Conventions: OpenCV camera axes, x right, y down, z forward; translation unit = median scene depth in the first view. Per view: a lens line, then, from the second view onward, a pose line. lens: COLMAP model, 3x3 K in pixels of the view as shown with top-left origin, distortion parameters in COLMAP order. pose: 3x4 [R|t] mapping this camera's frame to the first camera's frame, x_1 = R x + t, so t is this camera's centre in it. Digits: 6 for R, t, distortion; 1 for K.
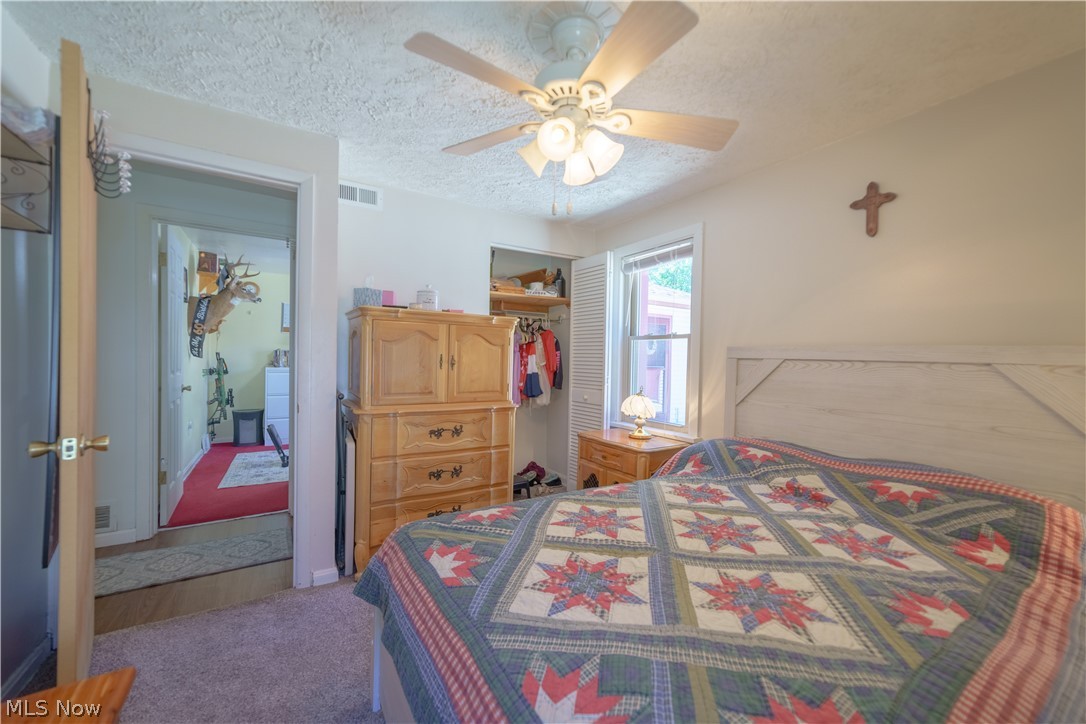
lens RADIAL K [[420.8, 0, 543.0], [0, 420.8, 365.2], [0, 0, 1]] dist [-0.014974, 0.007238]
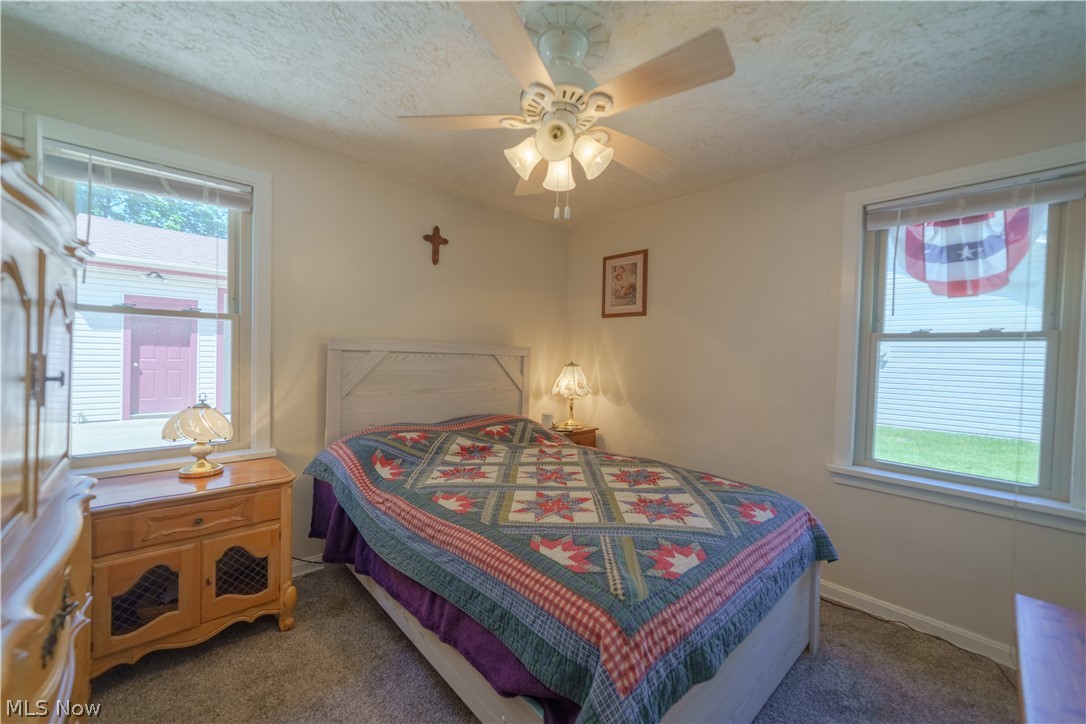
lens RADIAL K [[420.8, 0, 543.0], [0, 420.8, 365.2], [0, 0, 1]] dist [-0.014974, 0.007238]
pose [[-0.175487, -0.050041, 0.983209, -0.857430], [-0.011843, 0.998742, 0.048718, -0.052323], [-0.984410, -0.003095, -0.175859, 1.104556]]
